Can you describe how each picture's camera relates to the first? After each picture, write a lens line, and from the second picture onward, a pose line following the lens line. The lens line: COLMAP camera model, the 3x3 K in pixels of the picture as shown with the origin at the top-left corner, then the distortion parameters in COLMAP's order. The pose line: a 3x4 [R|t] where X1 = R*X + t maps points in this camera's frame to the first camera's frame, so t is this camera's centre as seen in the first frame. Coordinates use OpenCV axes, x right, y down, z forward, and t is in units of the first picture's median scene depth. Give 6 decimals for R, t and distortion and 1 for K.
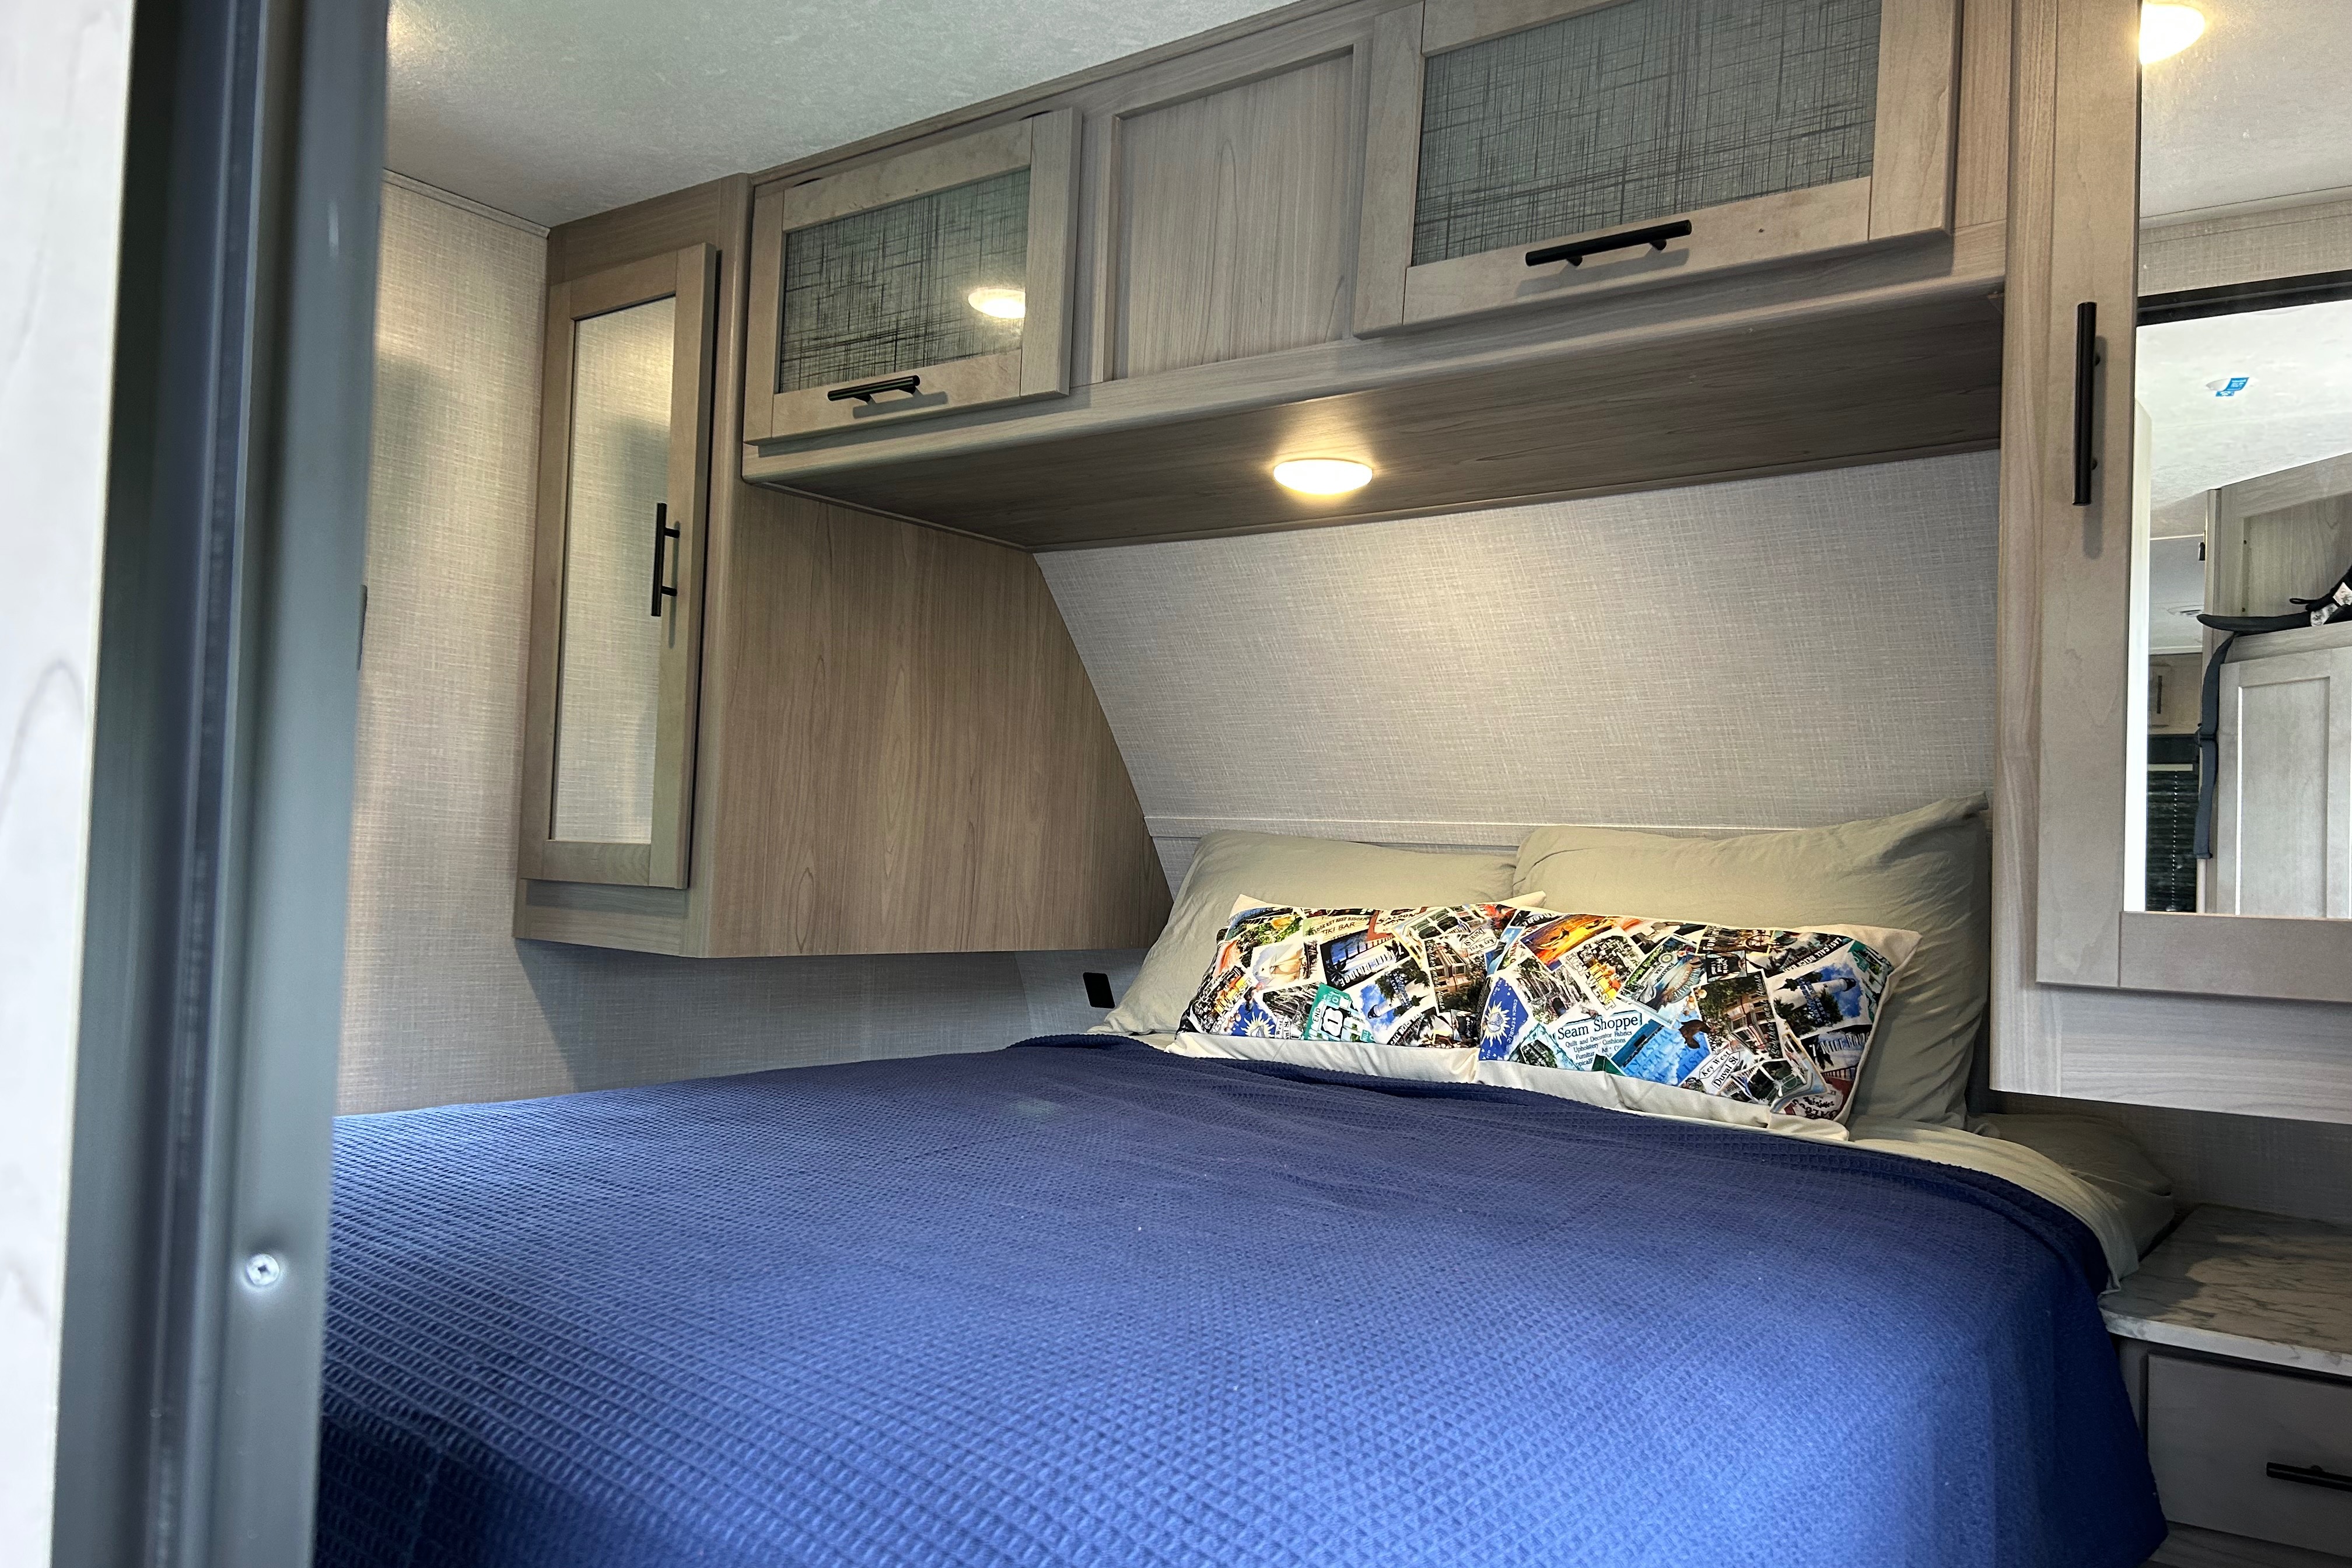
lens RADIAL K [[1675.1, 0, 1172.2], [0, 1675.1, 818.2], [0, 0, 1]] dist [-0.000999, -0.035113]
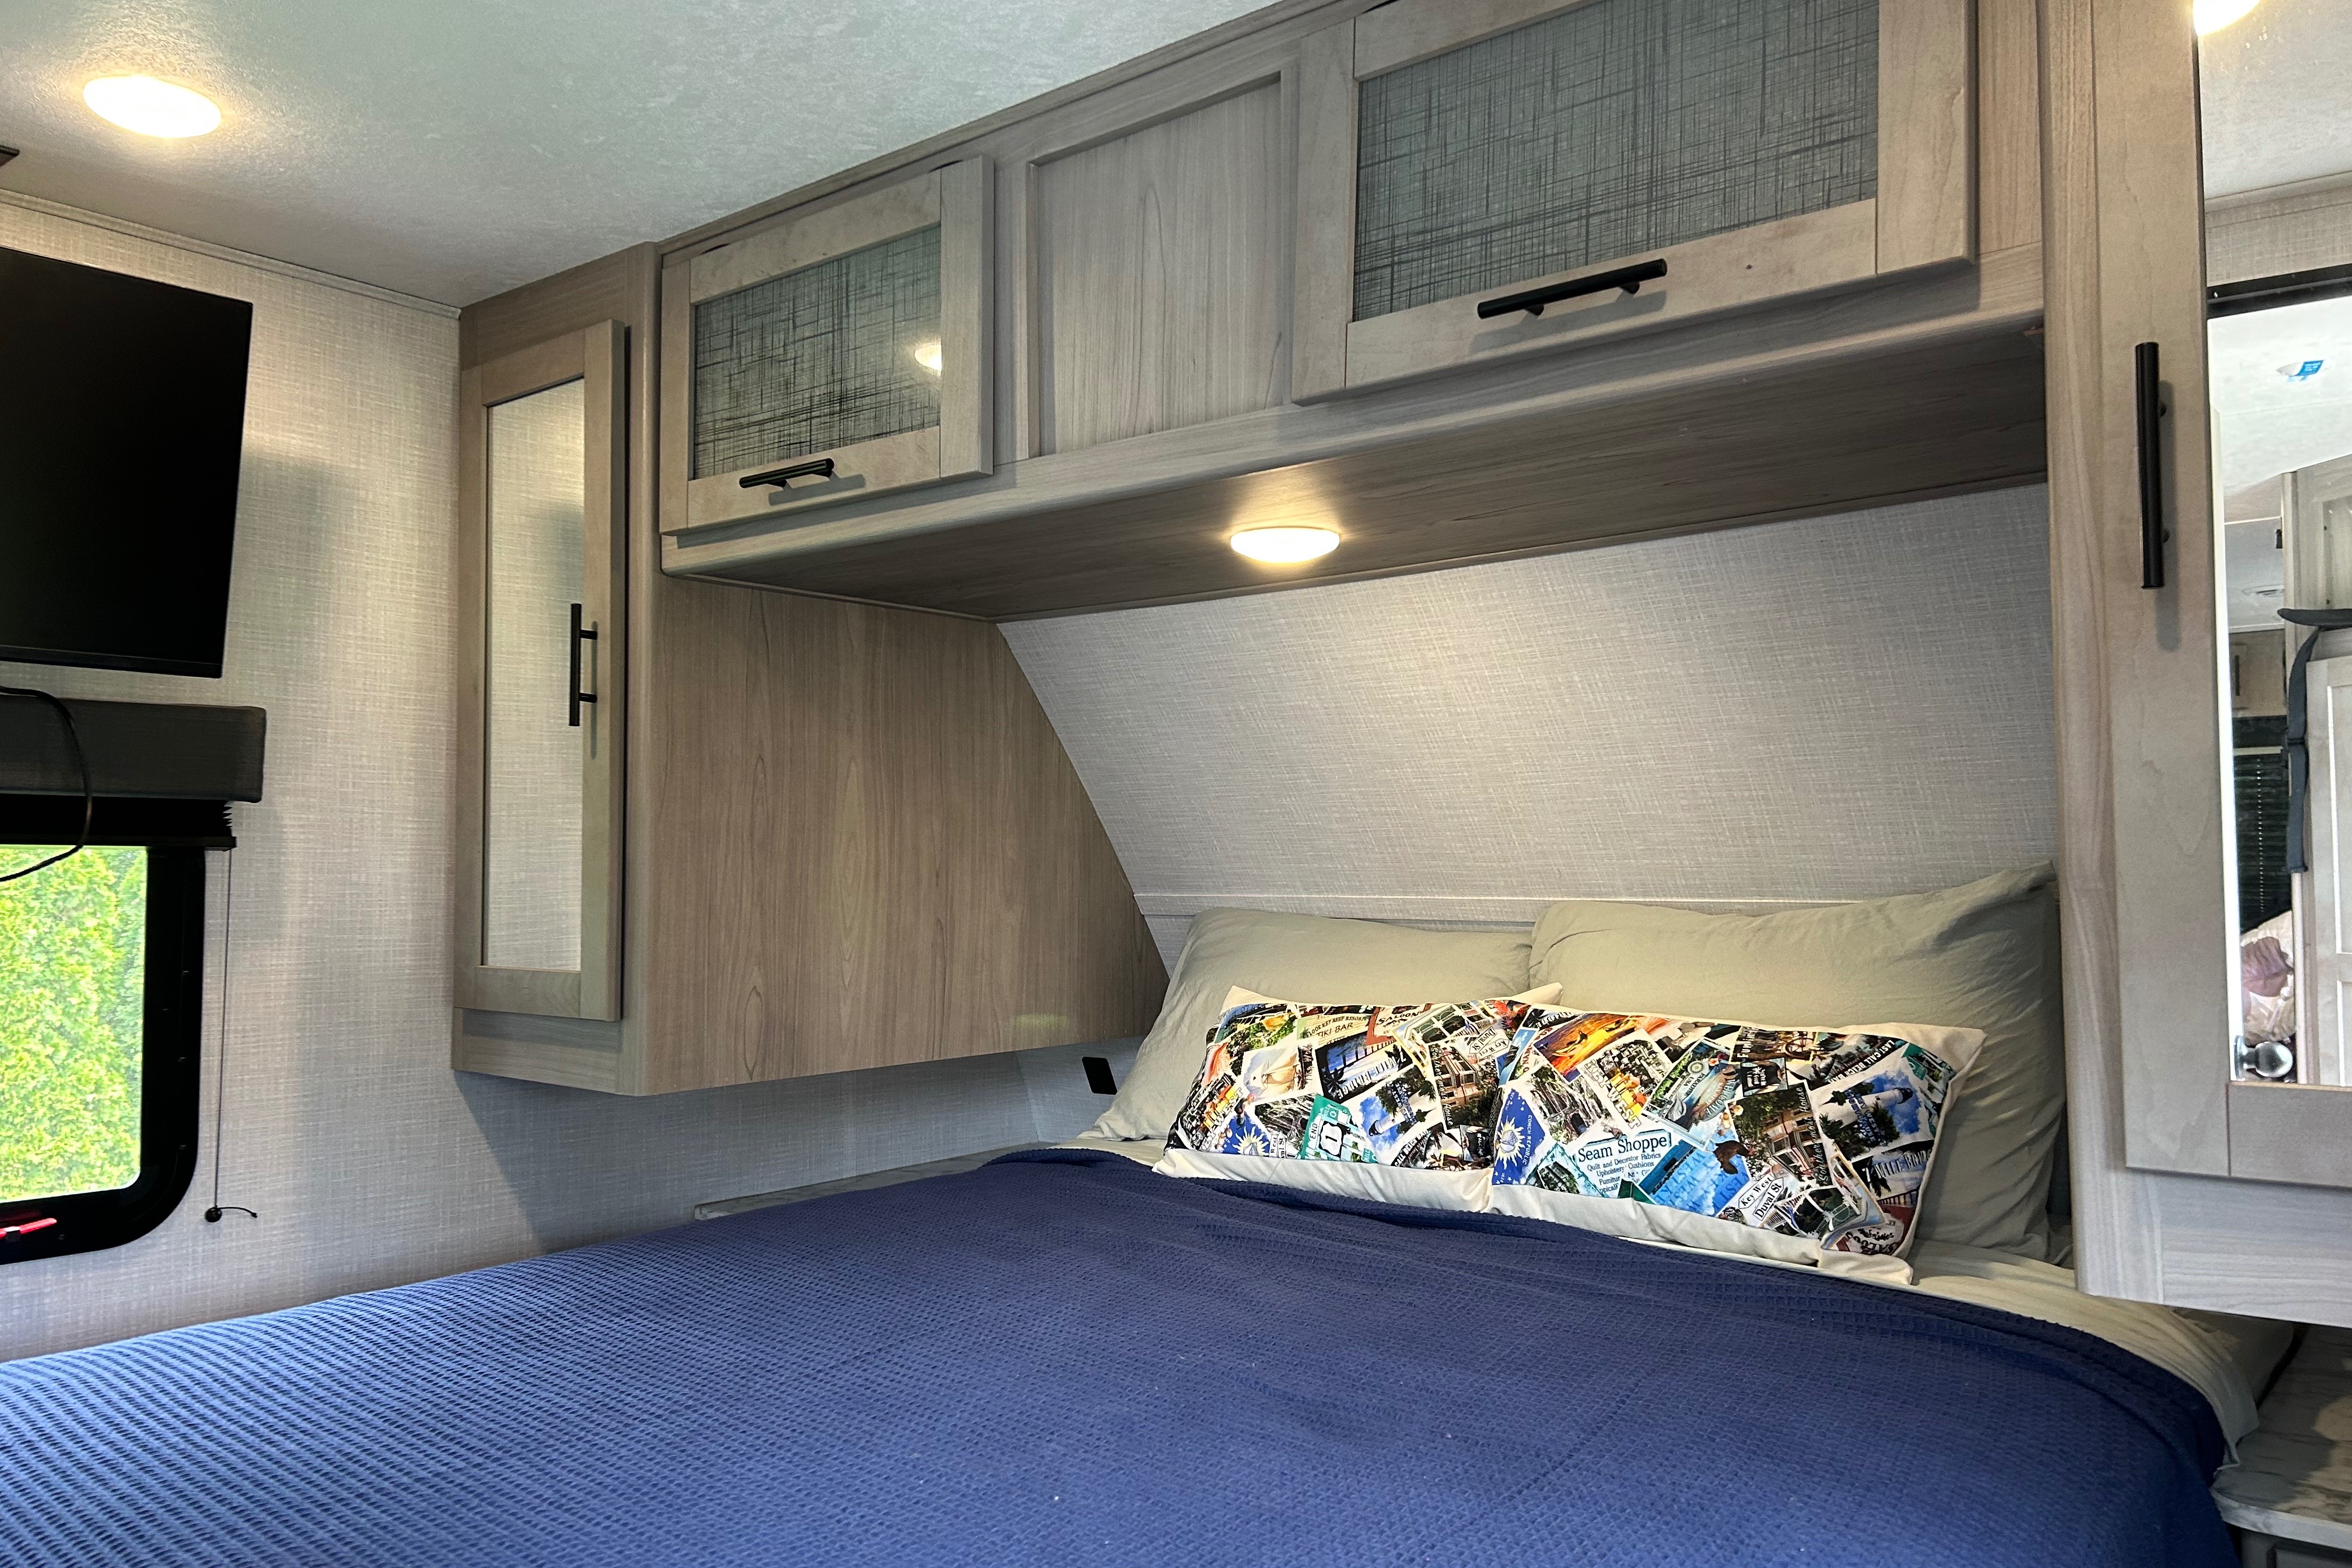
lens RADIAL K [[1654.9, 0, 1176.0], [0, 1654.9, 784.0], [0, 0, 1]] dist [-0.015463, -0.004625]
pose [[0.998232, -0.046268, -0.037313, 0.061187], [0.045830, 0.998871, -0.012513, -0.069773], [0.037850, 0.010781, 0.999225, 0.116767]]
